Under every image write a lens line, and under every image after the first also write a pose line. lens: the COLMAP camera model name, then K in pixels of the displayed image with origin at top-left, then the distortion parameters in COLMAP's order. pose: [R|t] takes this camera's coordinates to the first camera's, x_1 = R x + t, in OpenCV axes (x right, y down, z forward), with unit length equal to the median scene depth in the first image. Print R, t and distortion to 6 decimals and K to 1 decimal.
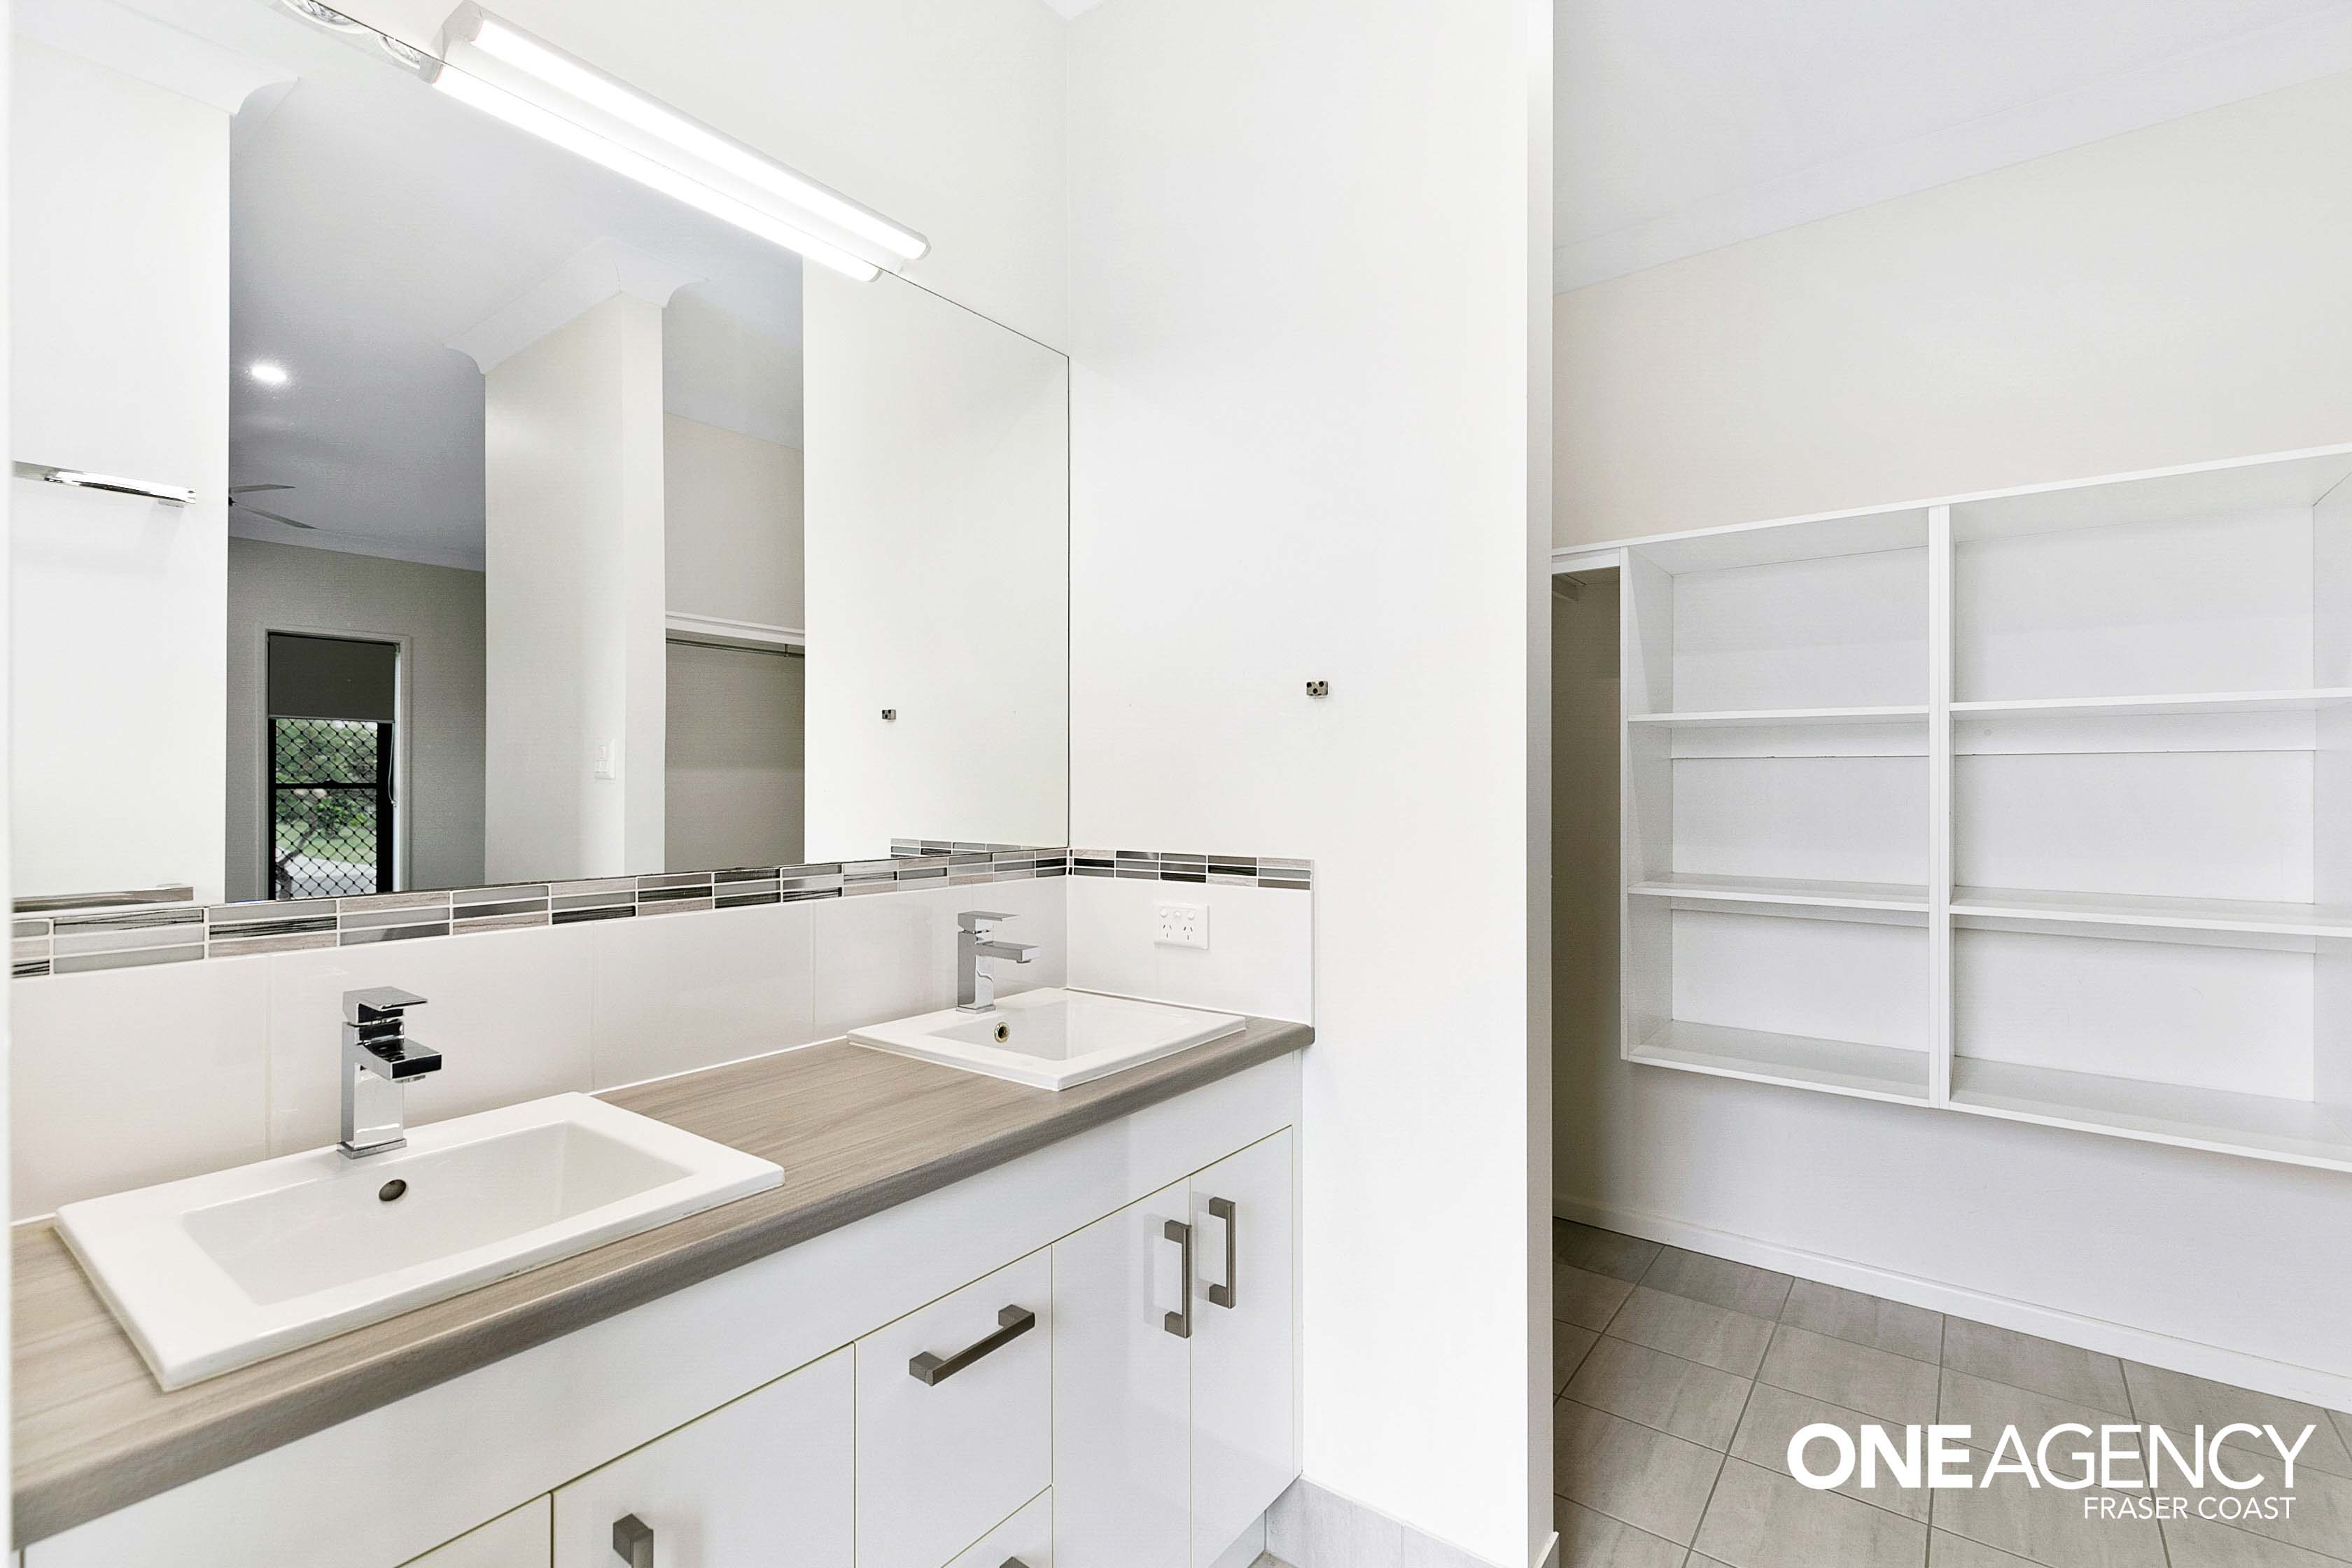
lens RADIAL K [[1084.4, 0, 1176.0], [0, 1084.4, 784.0], [0, 0, 1]] dist [-0.000947, -0.000165]
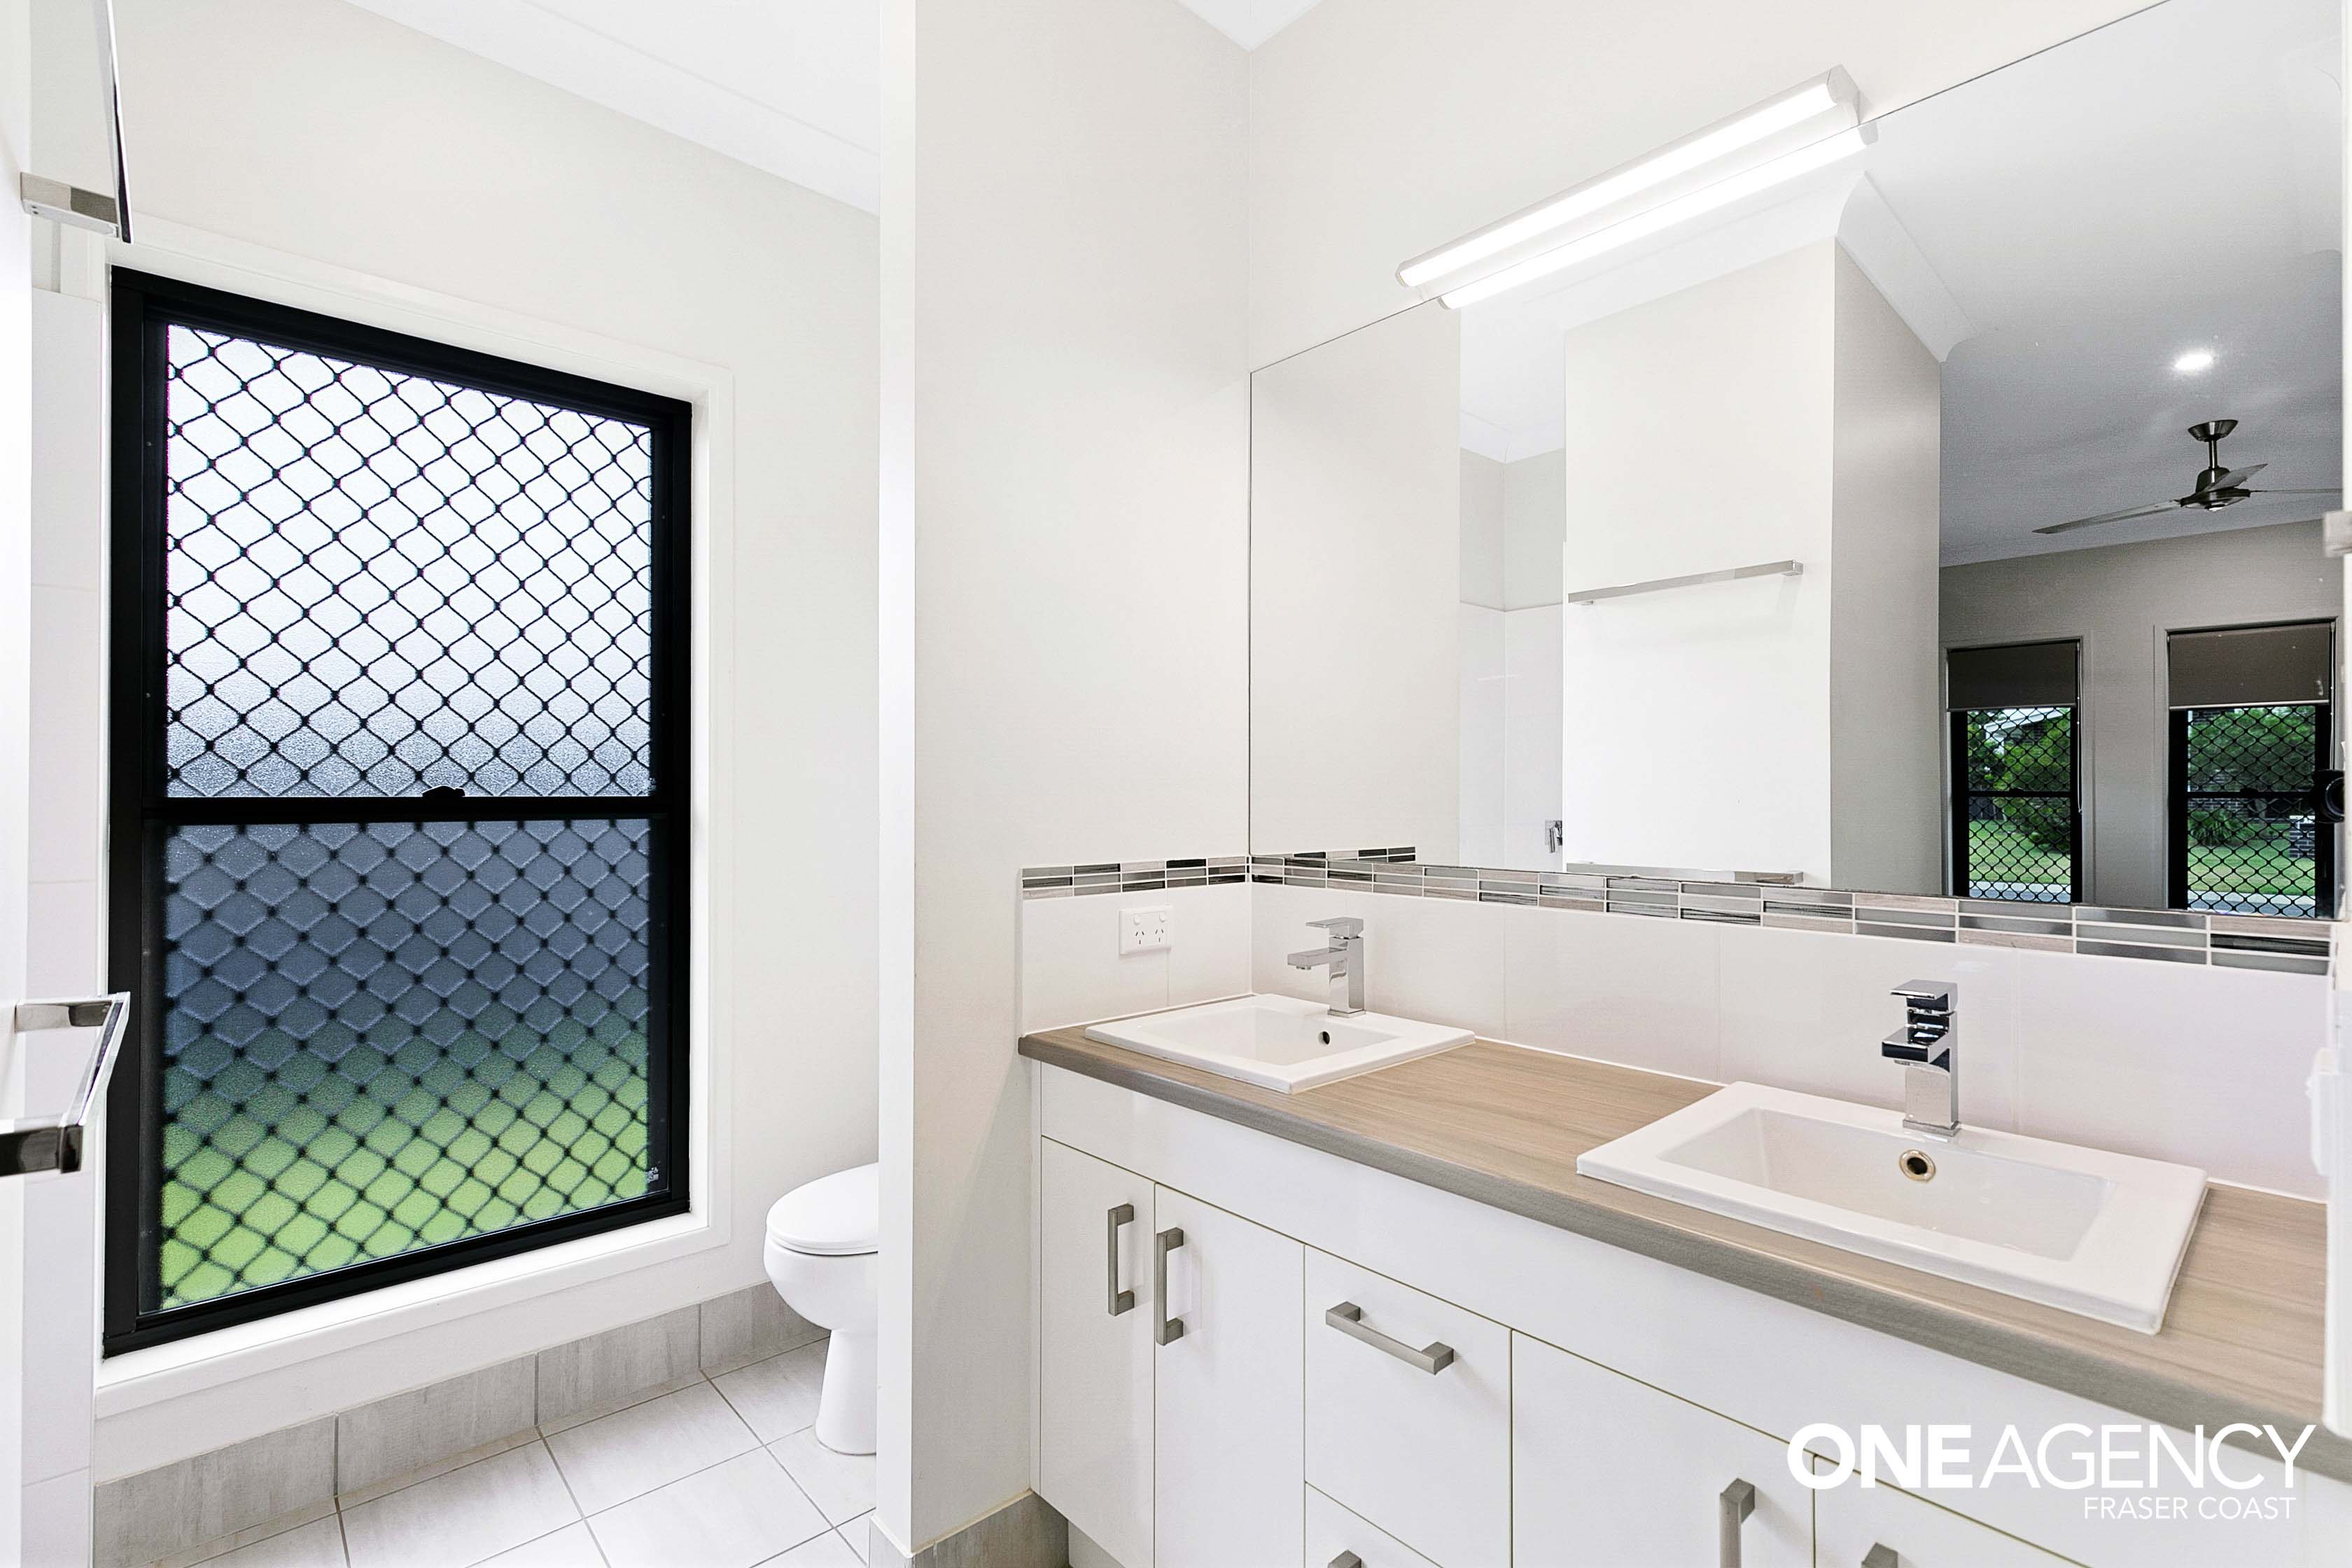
lens RADIAL K [[1061.6, 0, 1176.0], [0, 1061.6, 784.0], [0, 0, 1]] dist [-0.000152, 0.000020]
pose [[-0.184283, -0.000042, -0.982873, 0.549864], [0.002602, 0.999996, -0.000531, -0.010092], [0.982870, -0.002656, -0.184282, 0.632398]]
